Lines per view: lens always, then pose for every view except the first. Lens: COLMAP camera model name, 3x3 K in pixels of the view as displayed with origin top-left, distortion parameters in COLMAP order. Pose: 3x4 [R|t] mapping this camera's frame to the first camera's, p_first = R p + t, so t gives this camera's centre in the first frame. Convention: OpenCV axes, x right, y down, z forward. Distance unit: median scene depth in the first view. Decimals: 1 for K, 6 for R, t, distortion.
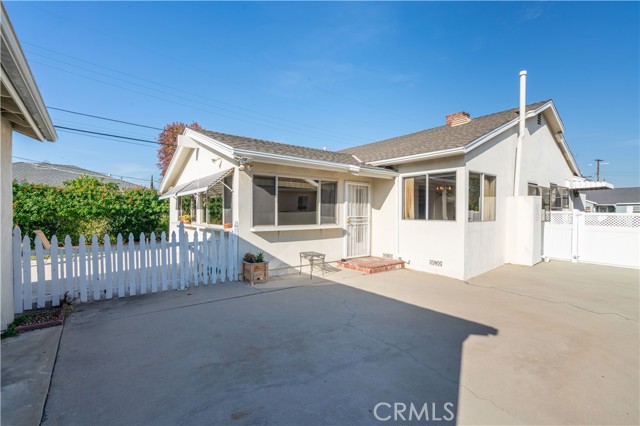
lens RADIAL K [[292.1, 0, 319.9], [0, 292.1, 217.1], [0, 0, 1]] dist [0.002813, 0.000840]
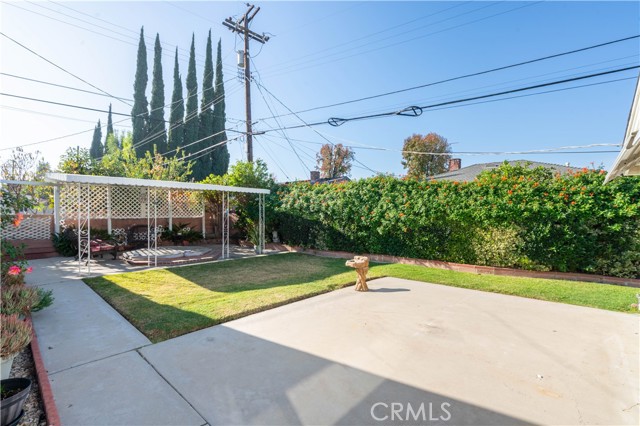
lens RADIAL K [[292.1, 0, 316.3], [0, 292.1, 212.4], [0, 0, 1]] dist [0.002813, 0.000840]
pose [[0.162363, 0.002932, -0.986727, -0.245885], [-0.025930, 0.999663, -0.001296, -0.014765], [0.986390, 0.025796, 0.162385, 0.601958]]
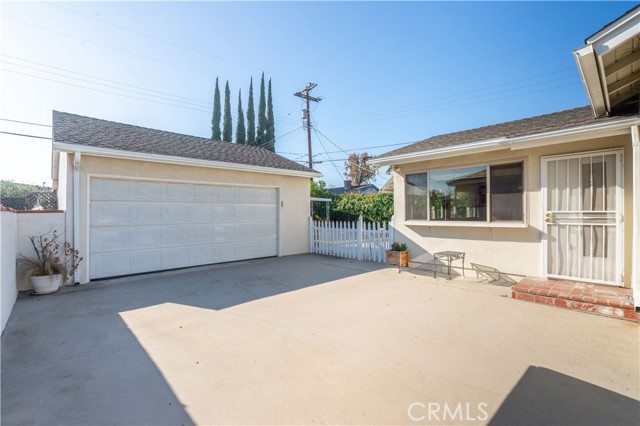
lens RADIAL K [[292.1, 0, 317.6], [0, 292.1, 213.9], [0, 0, 1]] dist [0.002813, 0.000840]
pose [[0.084135, -0.000606, -0.996454, 0.559967], [-0.007508, 0.999971, -0.001242, 0.006780], [0.996426, 0.007586, 0.084128, 0.358651]]
